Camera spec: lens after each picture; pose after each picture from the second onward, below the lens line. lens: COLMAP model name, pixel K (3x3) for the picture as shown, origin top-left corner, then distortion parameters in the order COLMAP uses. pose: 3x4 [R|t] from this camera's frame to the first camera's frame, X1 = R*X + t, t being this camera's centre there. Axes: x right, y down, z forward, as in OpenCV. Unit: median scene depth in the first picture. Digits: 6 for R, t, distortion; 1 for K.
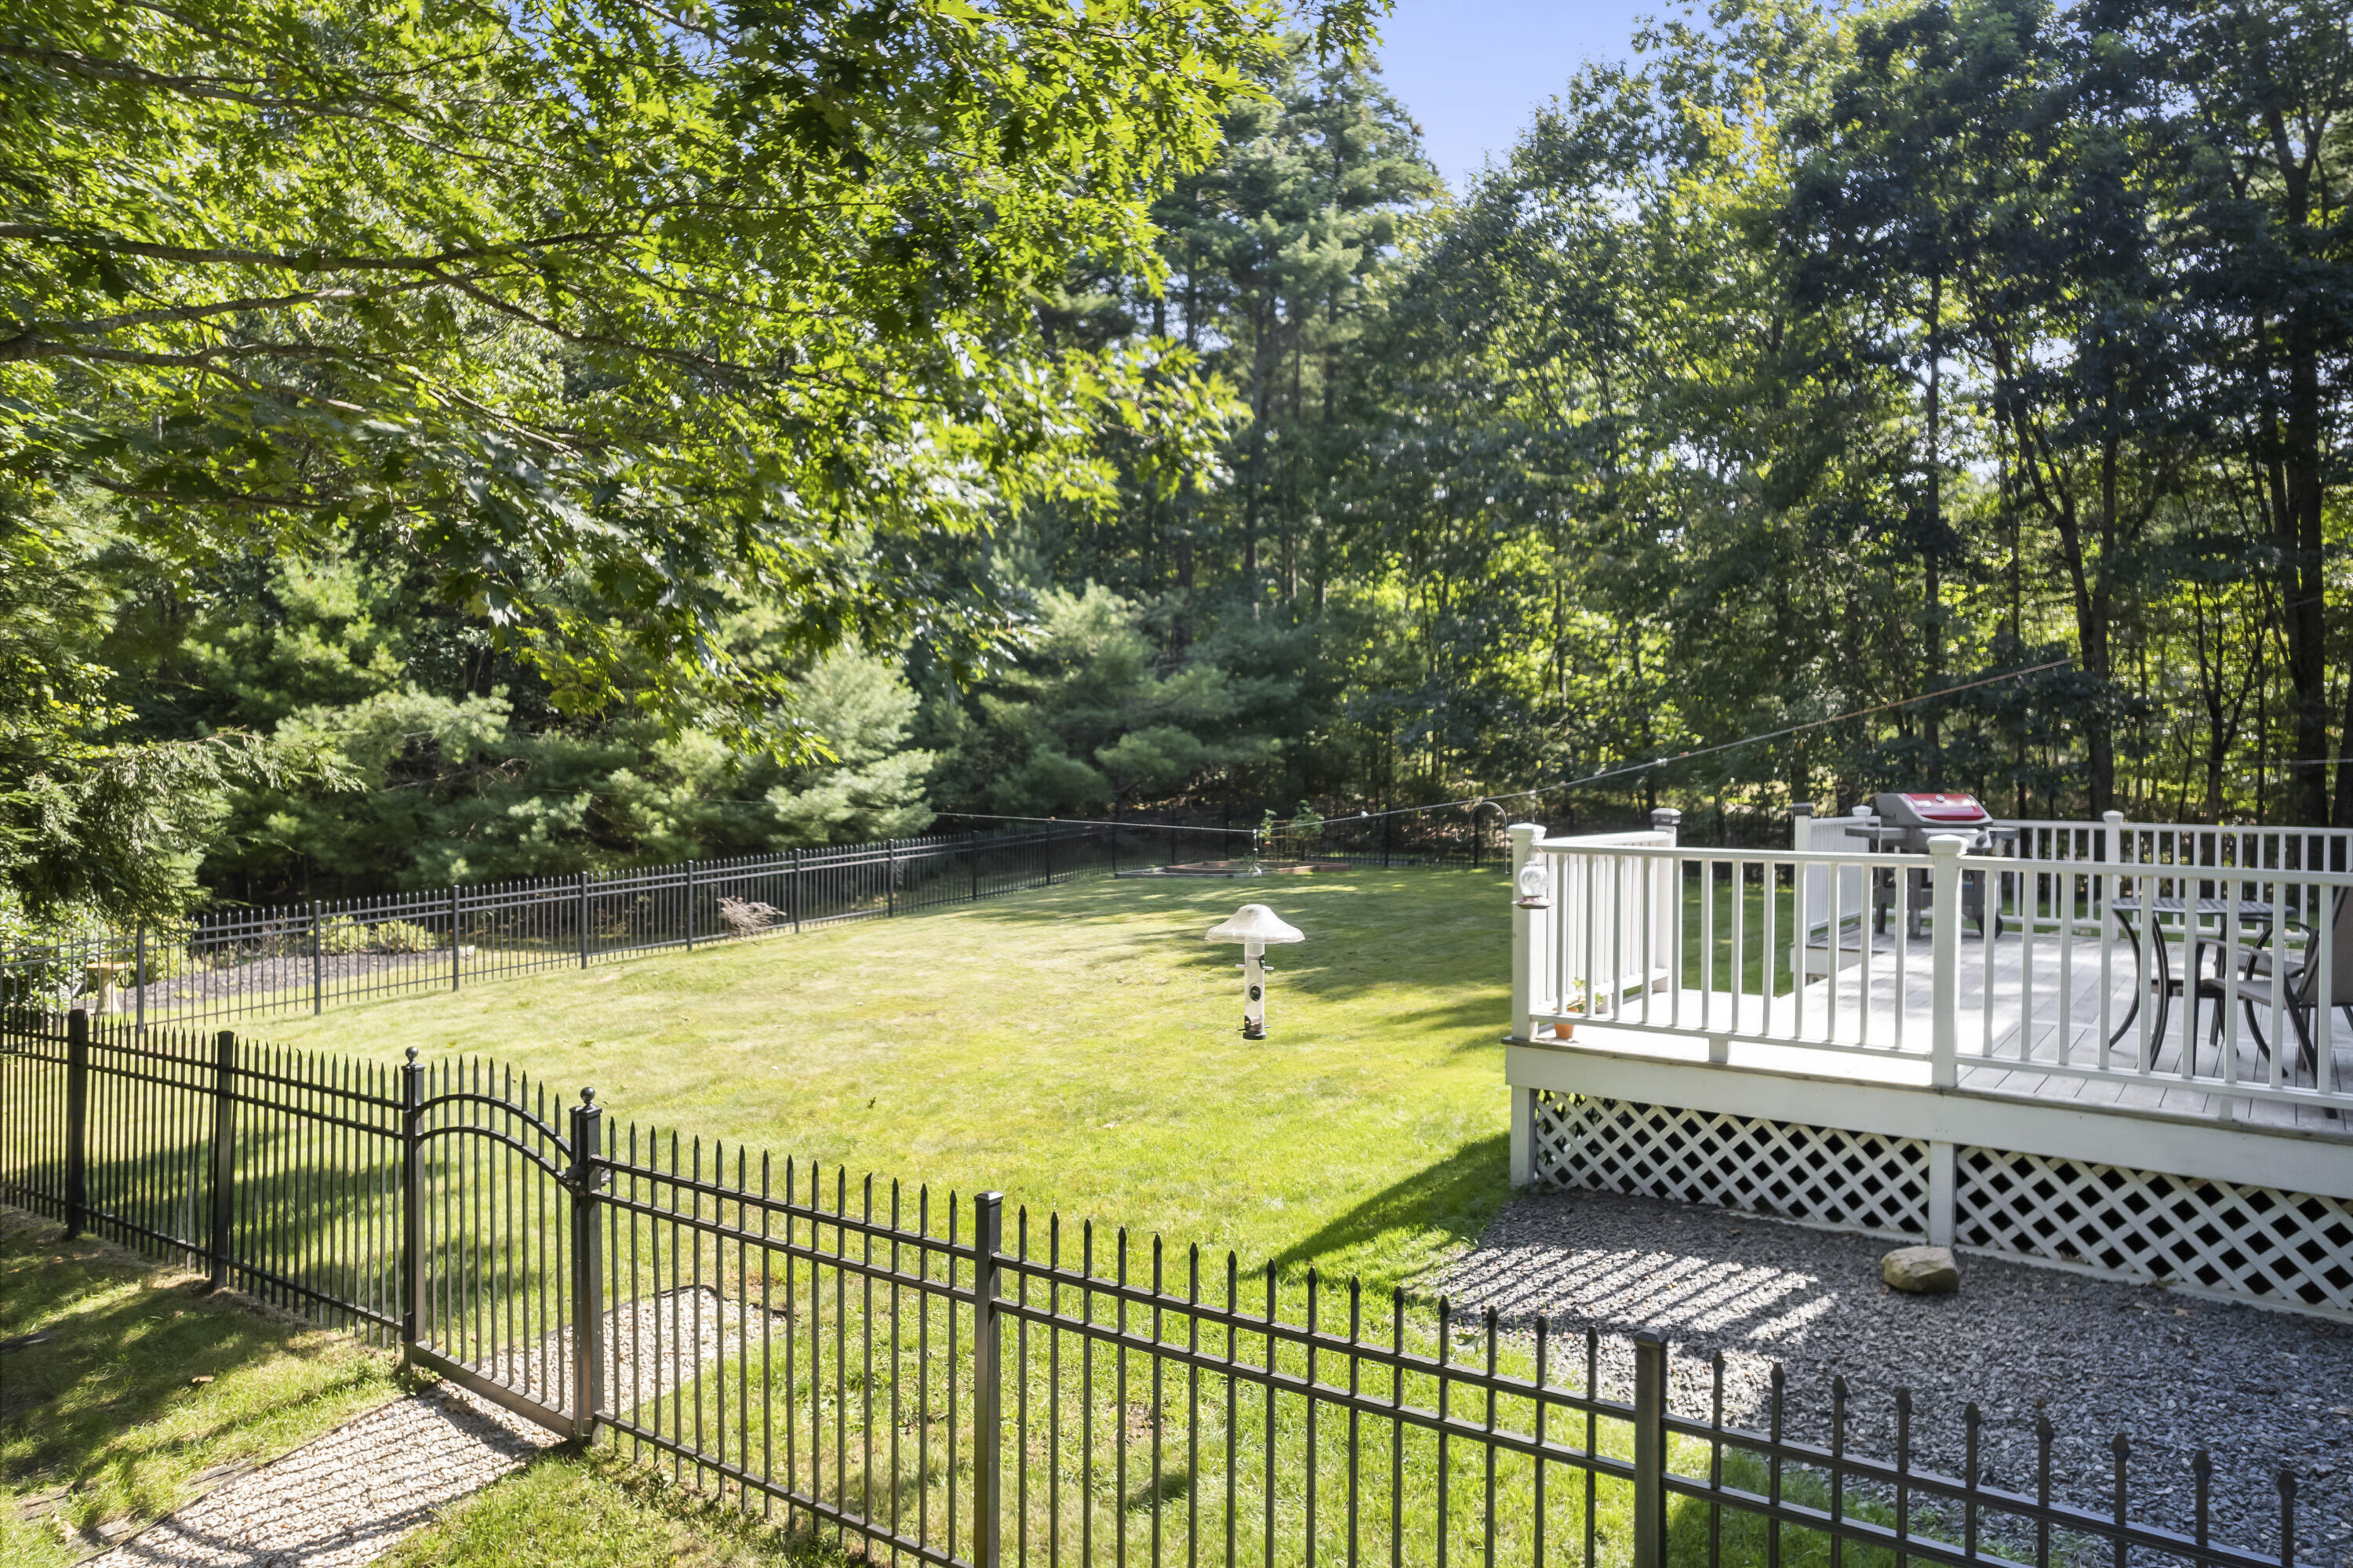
lens RADIAL K [[1495.2, 0, 1172.2], [0, 1495.2, 797.0], [0, 0, 1]] dist [-0.066998, 0.000754]
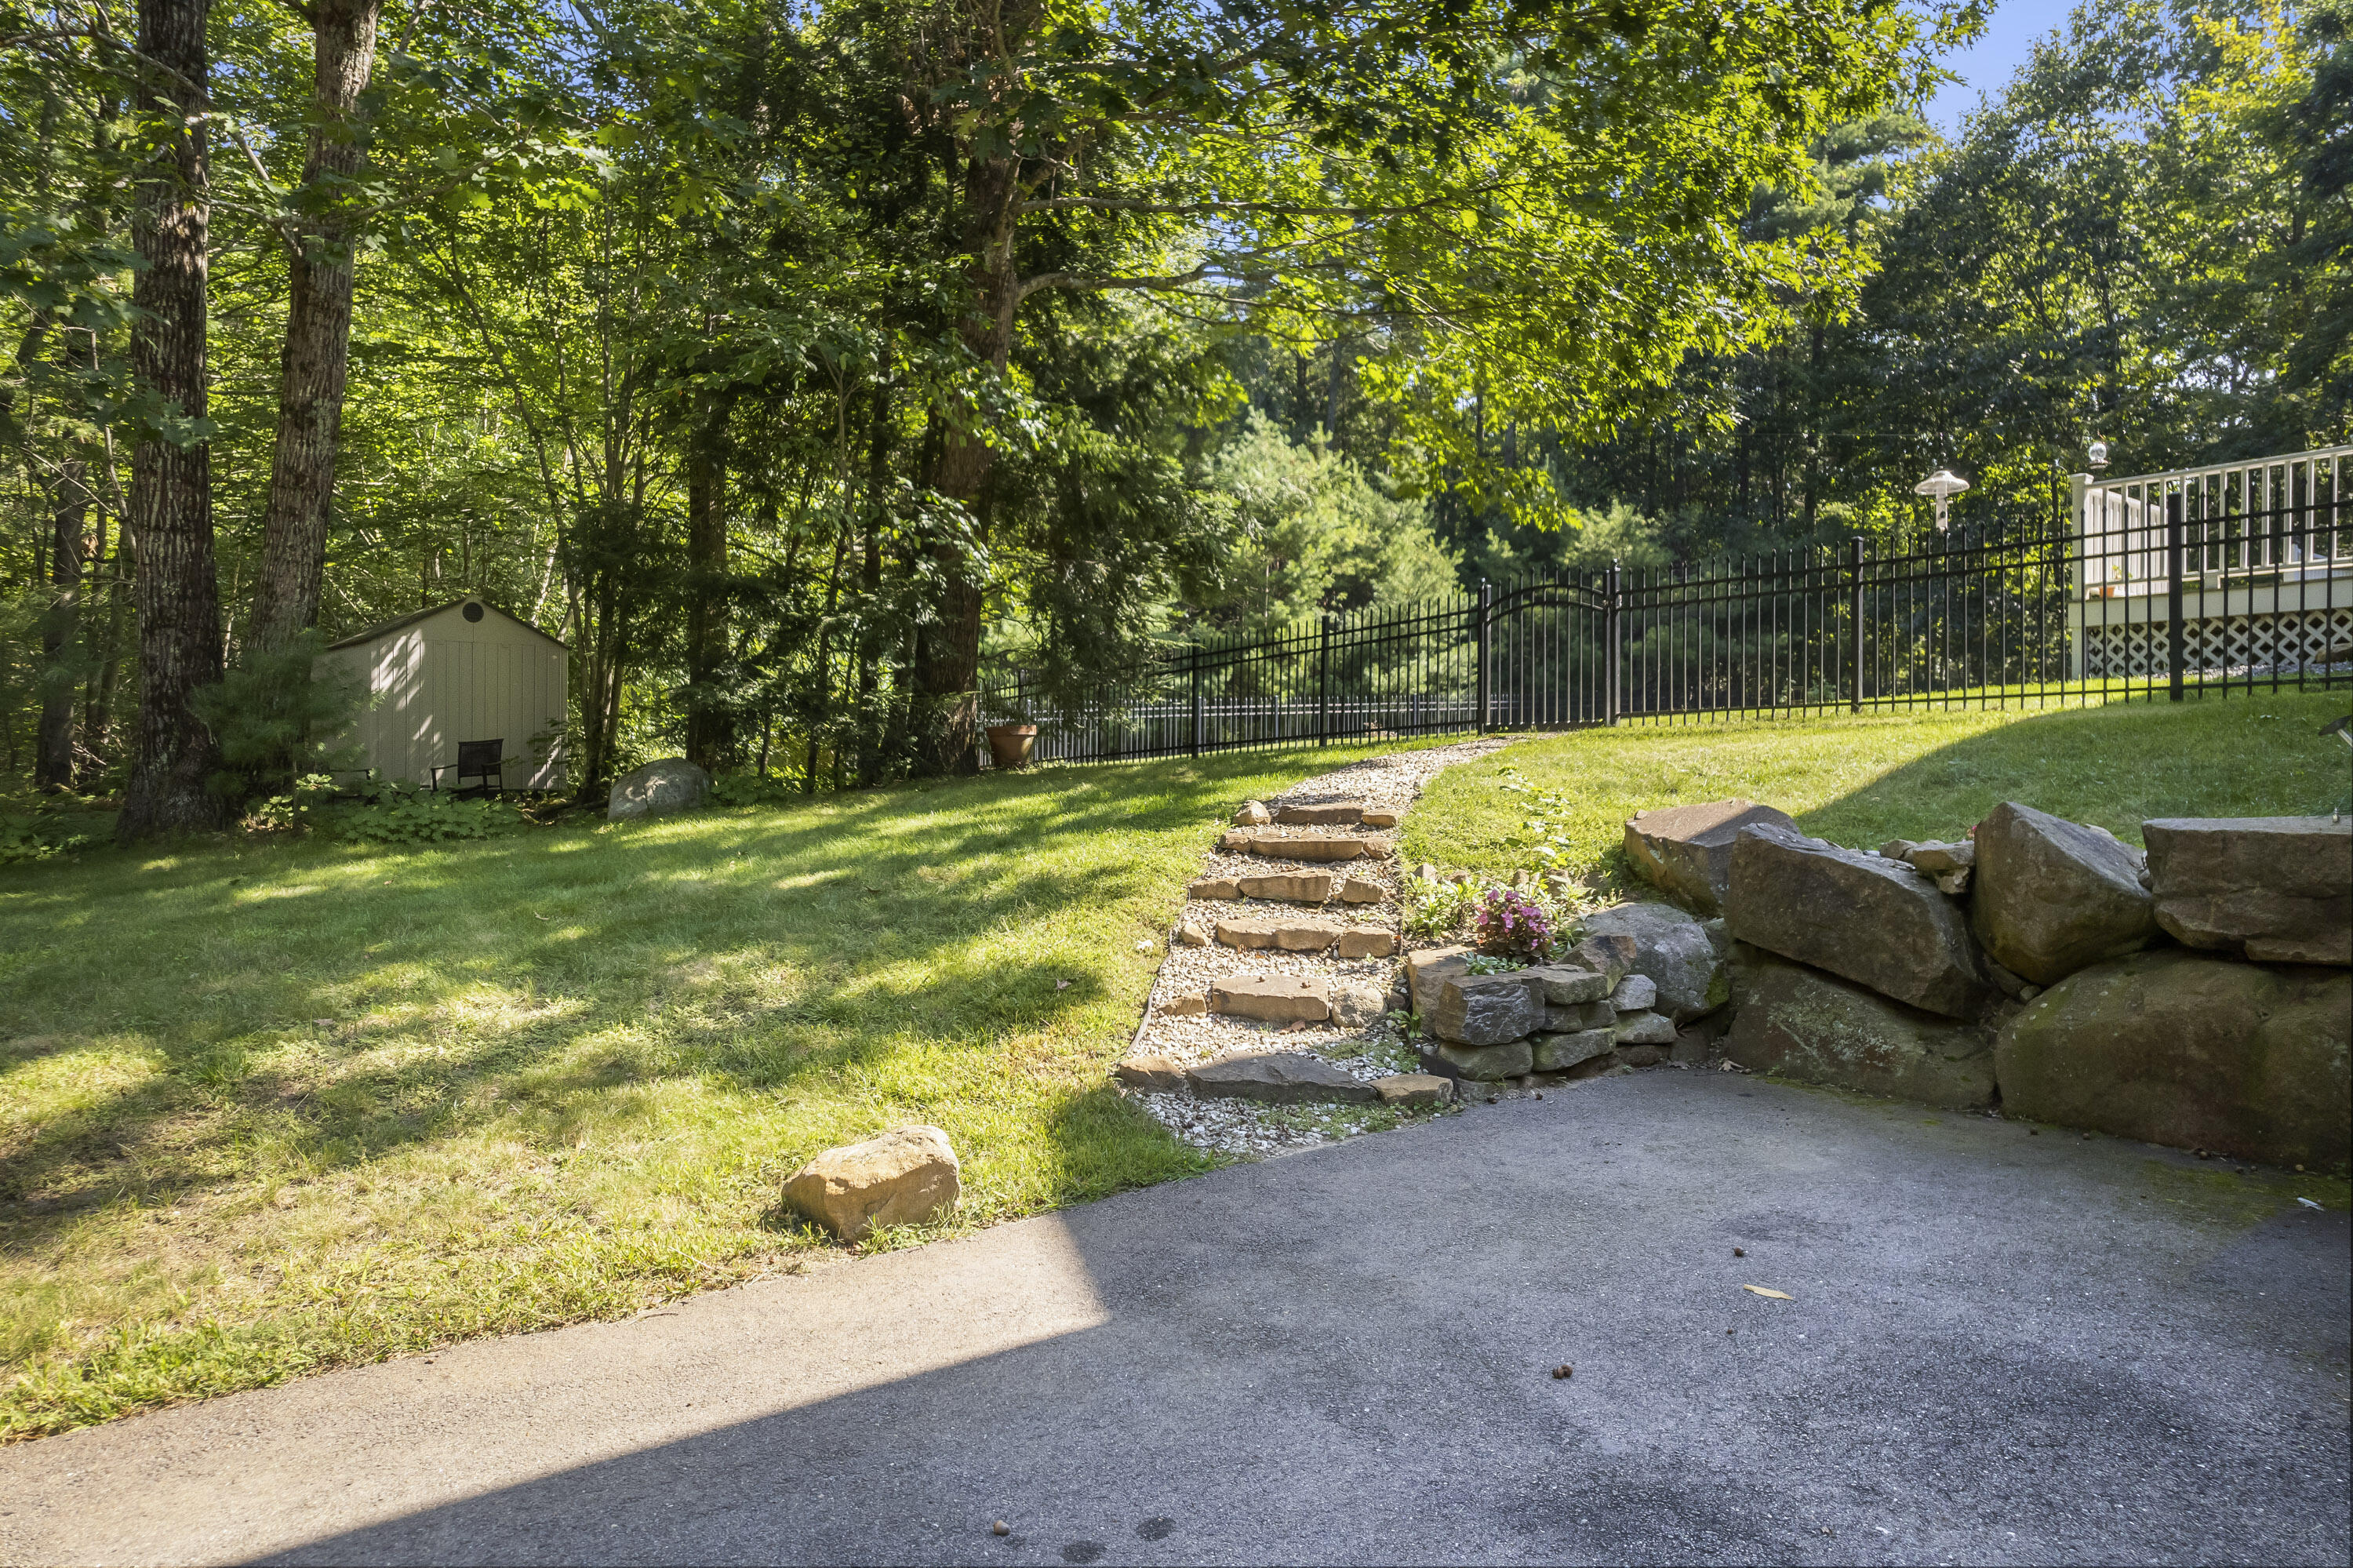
lens RADIAL K [[1490.7, 0, 1189.6], [0, 1490.7, 780.2], [0, 0, 1]] dist [-0.061710, 0.051691]
pose [[0.963952, -0.001404, -0.266073, -0.067322], [-0.002232, 0.999908, -0.013361, 0.087913], [0.266067, 0.013473, 0.963860, -0.198021]]
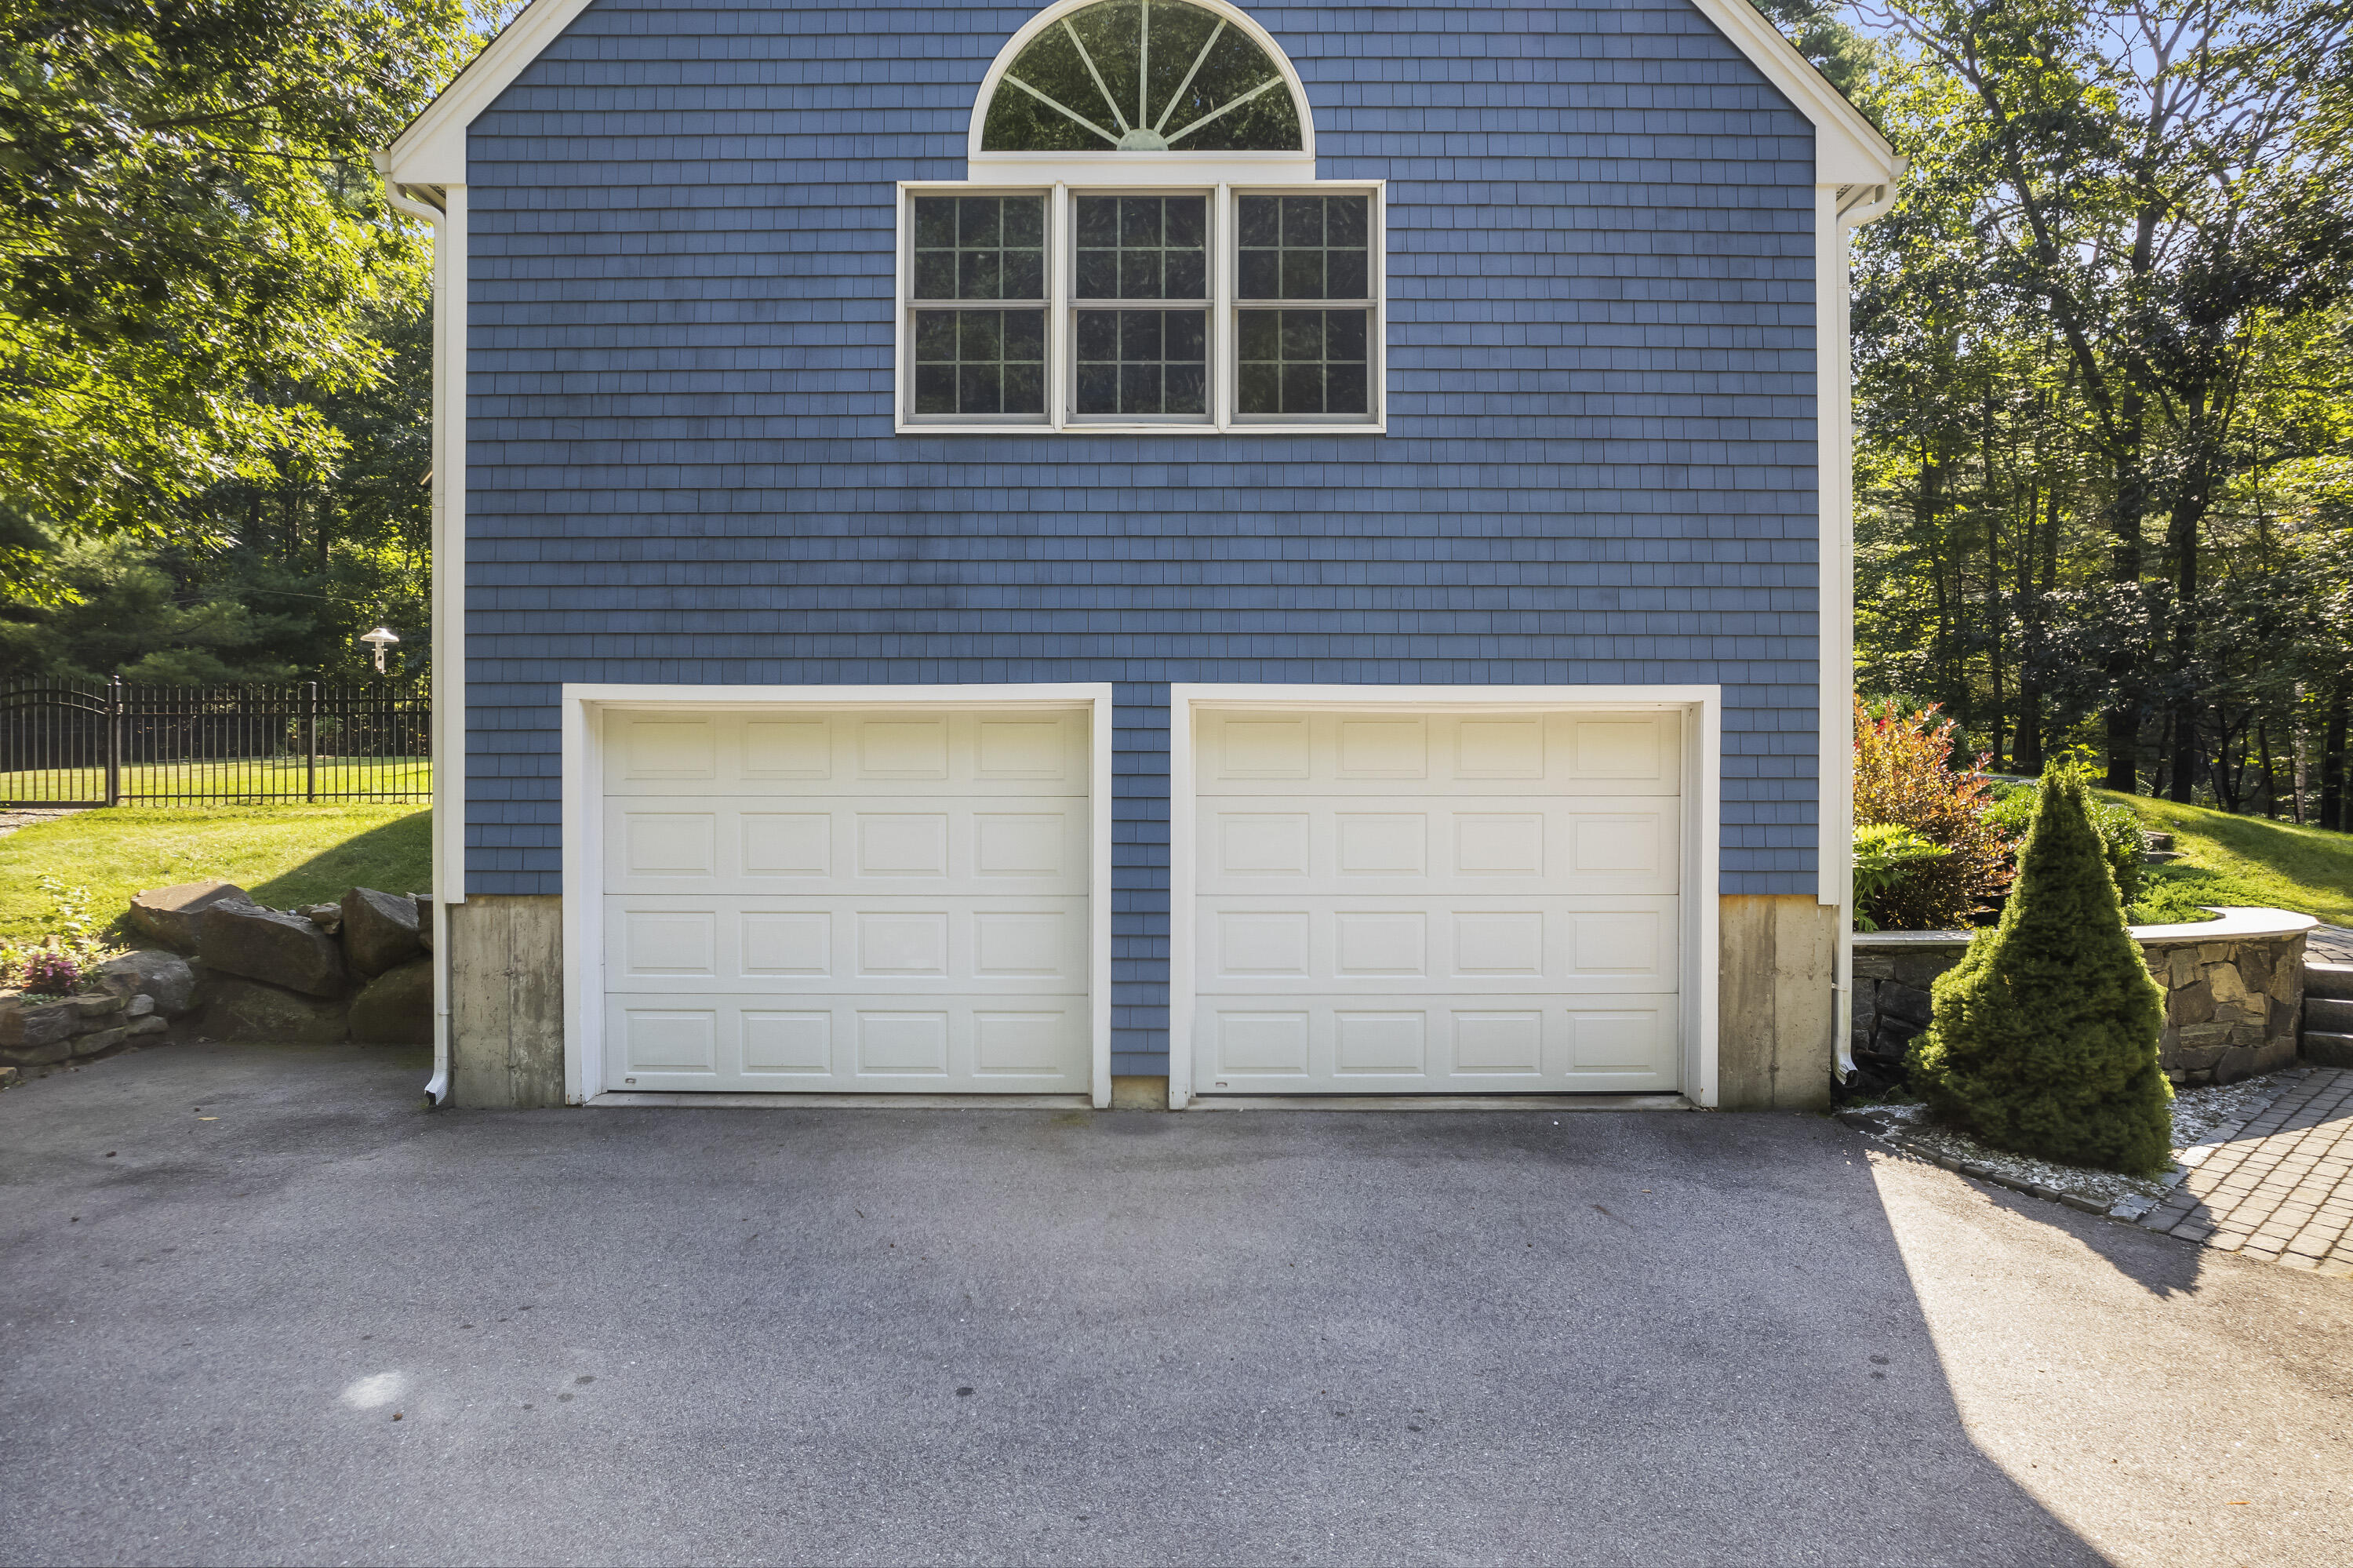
lens RADIAL K [[1490.7, 0, 1189.6], [0, 1490.7, 780.2], [0, 0, 1]] dist [-0.061710, 0.051691]
pose [[0.796025, -0.006237, 0.605232, -0.073350], [0.010591, 0.999937, -0.003625, 0.067274], [-0.605171, 0.009296, 0.796041, -0.389715]]
